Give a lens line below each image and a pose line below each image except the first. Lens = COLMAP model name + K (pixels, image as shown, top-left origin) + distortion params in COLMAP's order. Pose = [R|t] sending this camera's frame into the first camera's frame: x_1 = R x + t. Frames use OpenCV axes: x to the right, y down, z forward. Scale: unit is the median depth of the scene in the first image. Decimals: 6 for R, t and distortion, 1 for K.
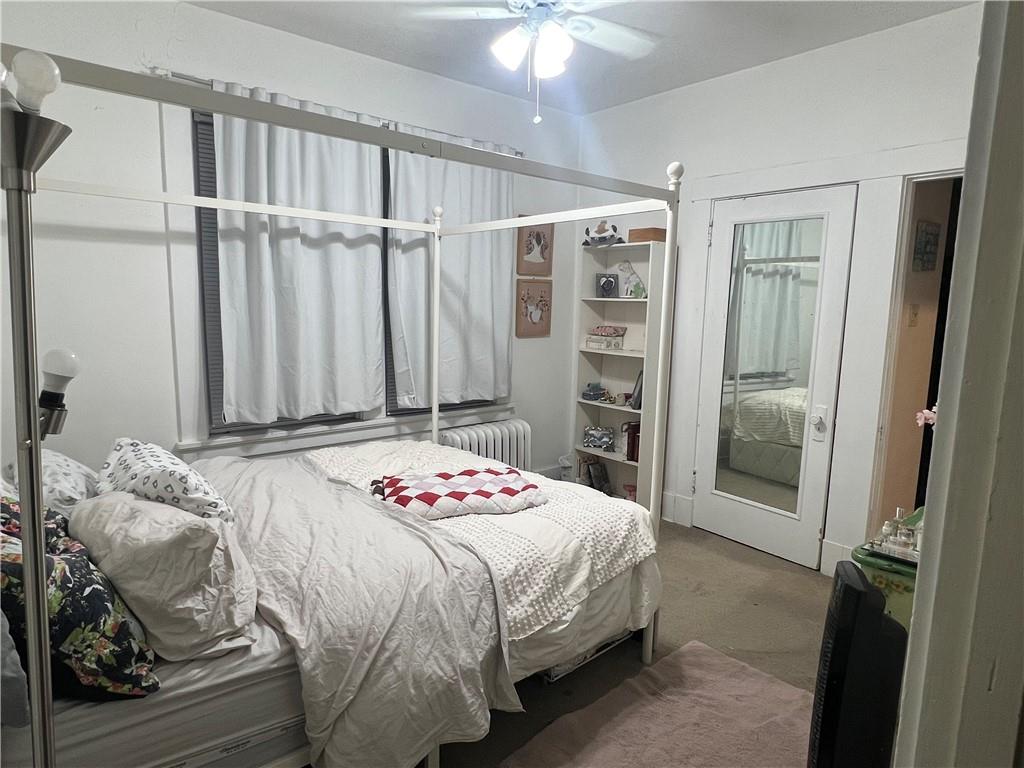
lens RADIAL K [[632.9, 0, 512.0], [0, 632.9, 384.0], [0, 0, 1]] dist [-0.009470, -0.005823]
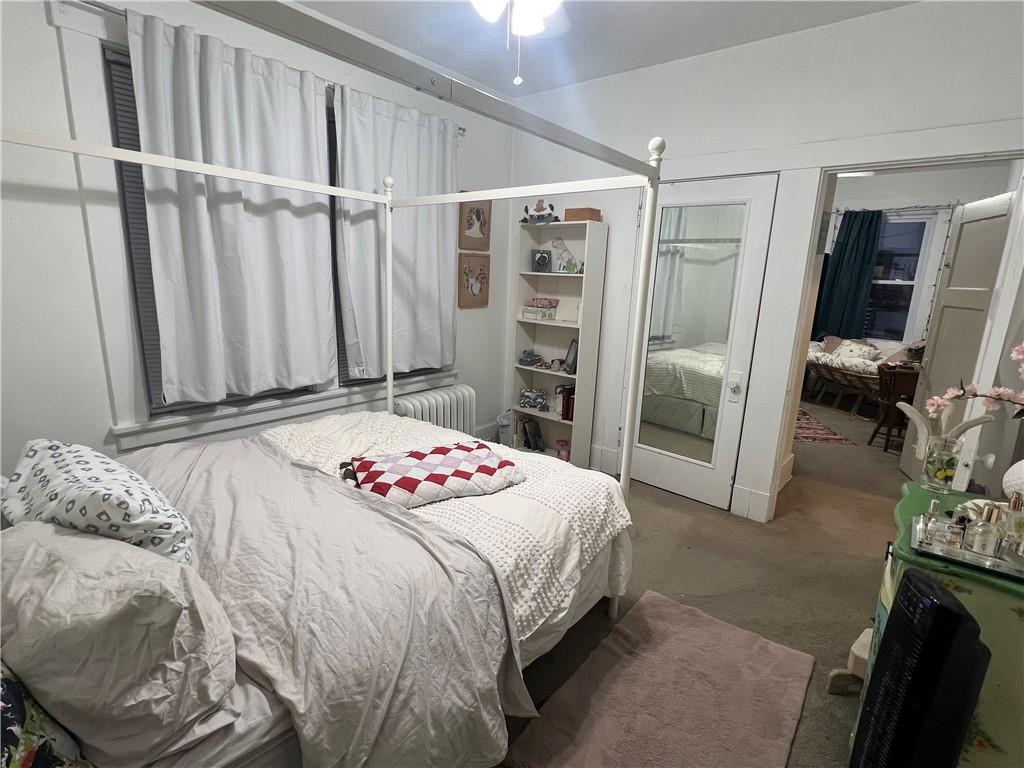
lens RADIAL K [[512.6, 0, 512.0], [0, 512.6, 384.0], [0, 0, 1]] dist [-0.009847, 0.001531]
pose [[0.983949, -0.022169, 0.177069, -0.102235], [0.006635, 0.996113, 0.087839, -0.035651], [-0.178328, -0.085255, 0.980271, 0.203565]]
